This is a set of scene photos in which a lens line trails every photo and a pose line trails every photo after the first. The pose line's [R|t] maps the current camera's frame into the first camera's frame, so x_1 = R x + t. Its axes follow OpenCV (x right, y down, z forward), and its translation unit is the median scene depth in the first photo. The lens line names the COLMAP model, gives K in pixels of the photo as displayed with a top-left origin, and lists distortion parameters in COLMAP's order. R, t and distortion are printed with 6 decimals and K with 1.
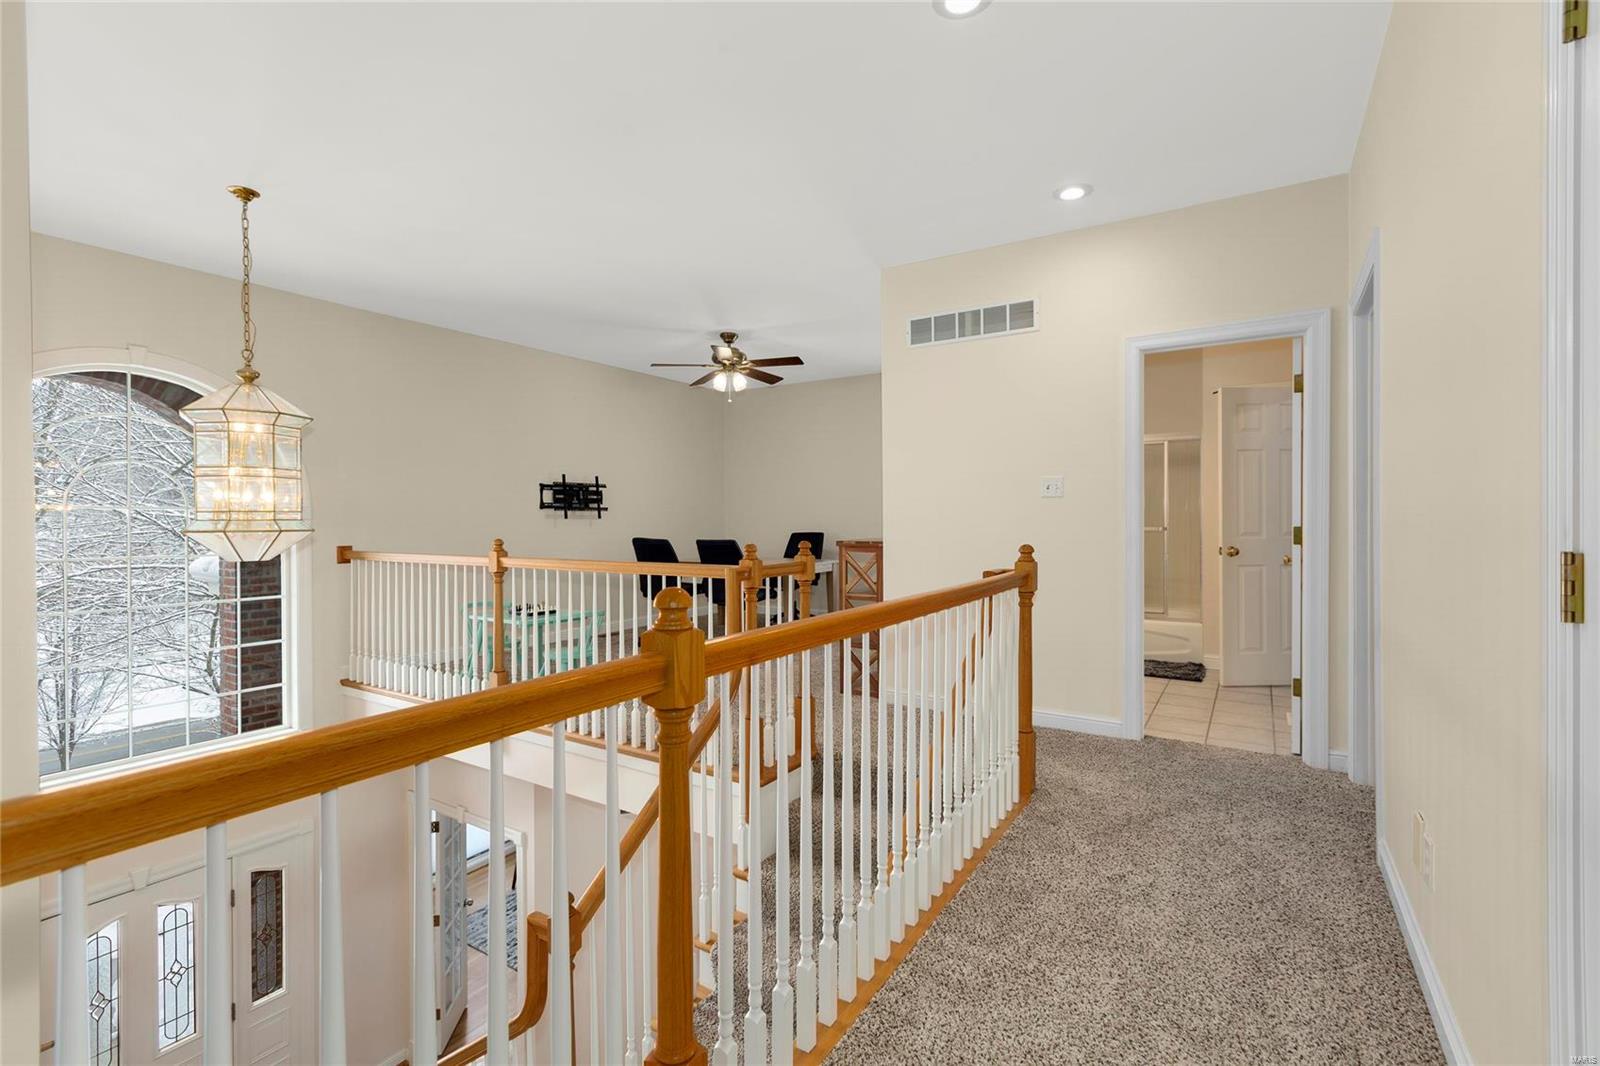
lens RADIAL K [[721.5, 0, 790.7], [0, 721.5, 522.2], [0, 0, 1]] dist [0.002905, -0.000437]
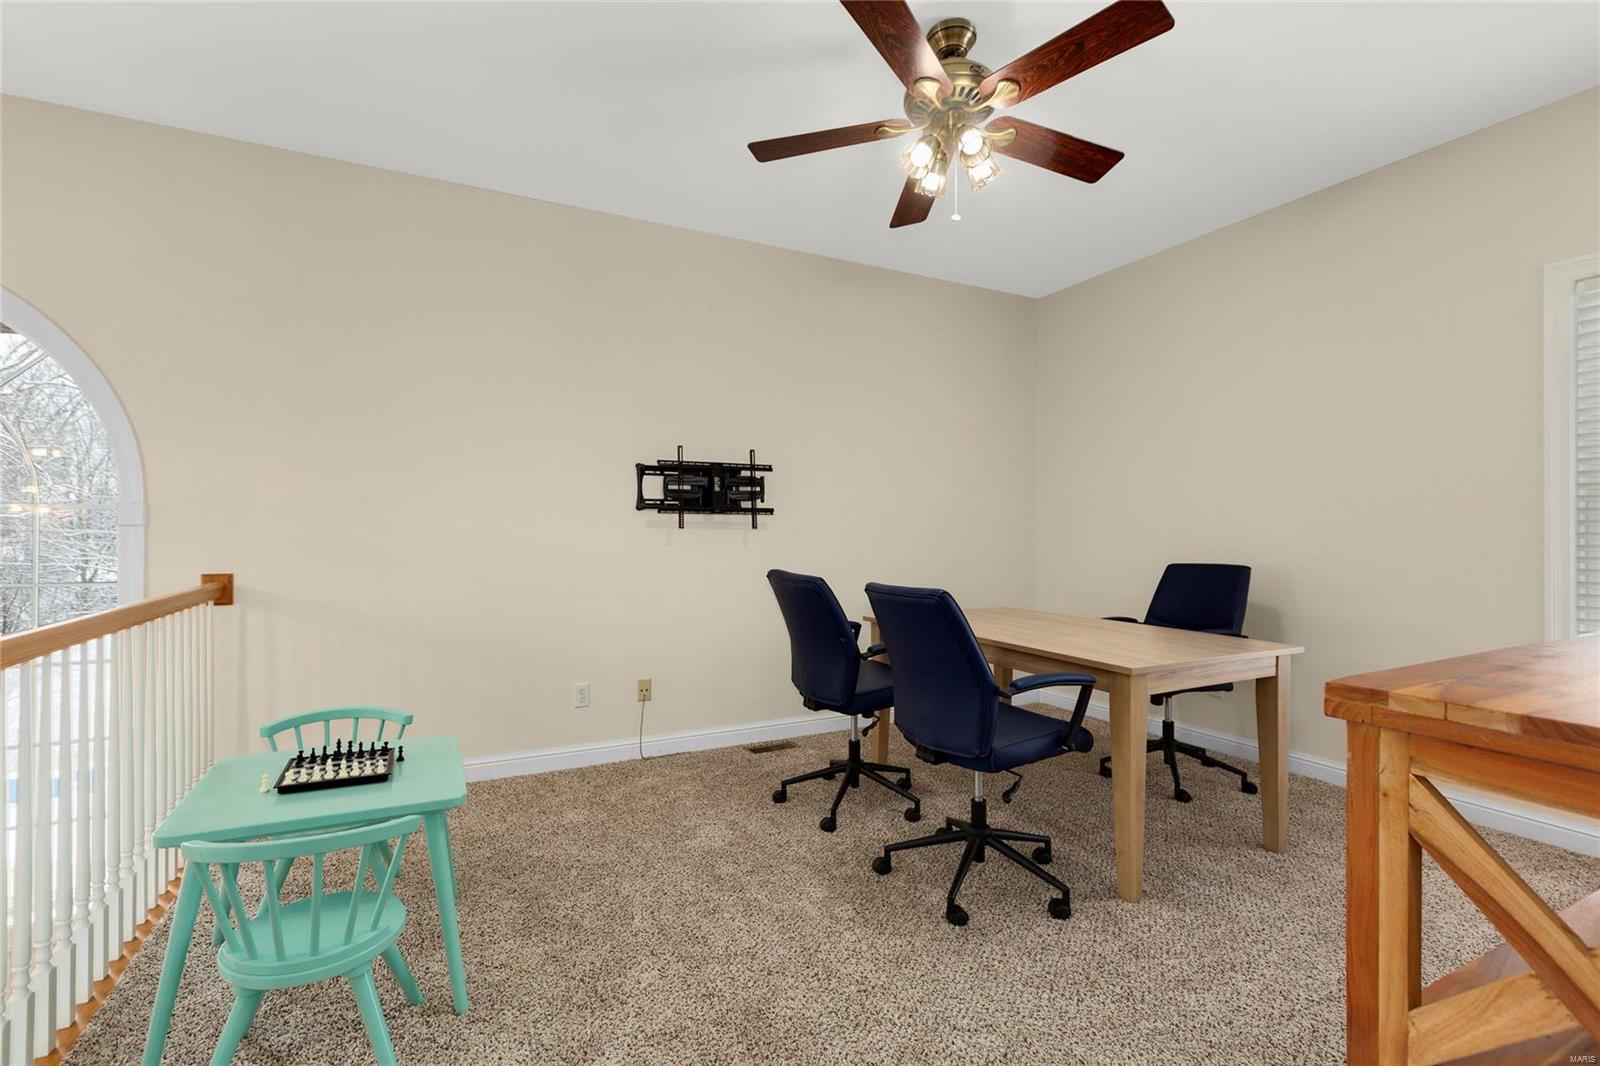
lens RADIAL K [[721.5, 0, 796.9], [0, 721.5, 530.9], [0, 0, 1]] dist [0.002905, -0.000437]
pose [[0.867987, 0.009808, -0.496491, 0.029069], [-0.012112, 0.999926, -0.001421, -0.003262], [0.496440, 0.007246, 0.868041, 0.577109]]
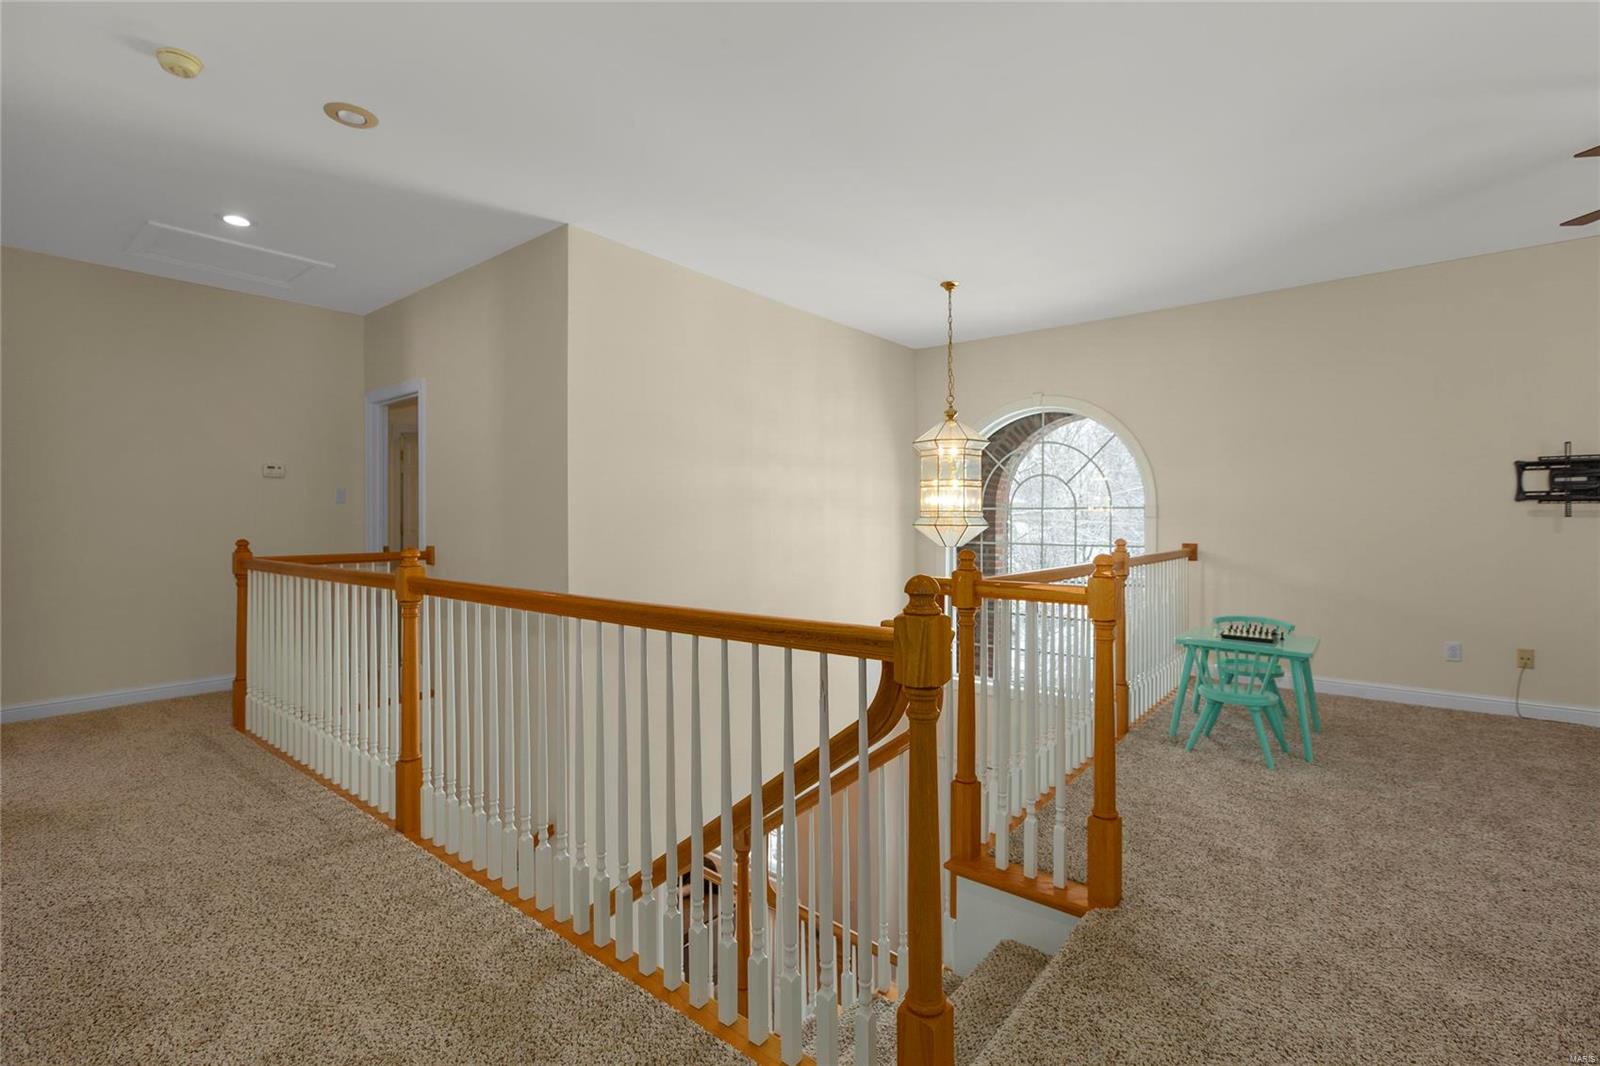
lens RADIAL K [[721.5, 0, 786.2], [0, 721.5, 525.8], [0, 0, 1]] dist [0.002905, -0.000437]
pose [[-0.111605, 0.015248, -0.993636, 0.348170], [-0.005272, 0.999859, 0.015936, -0.003578], [0.993739, 0.007016, -0.111509, 0.429745]]
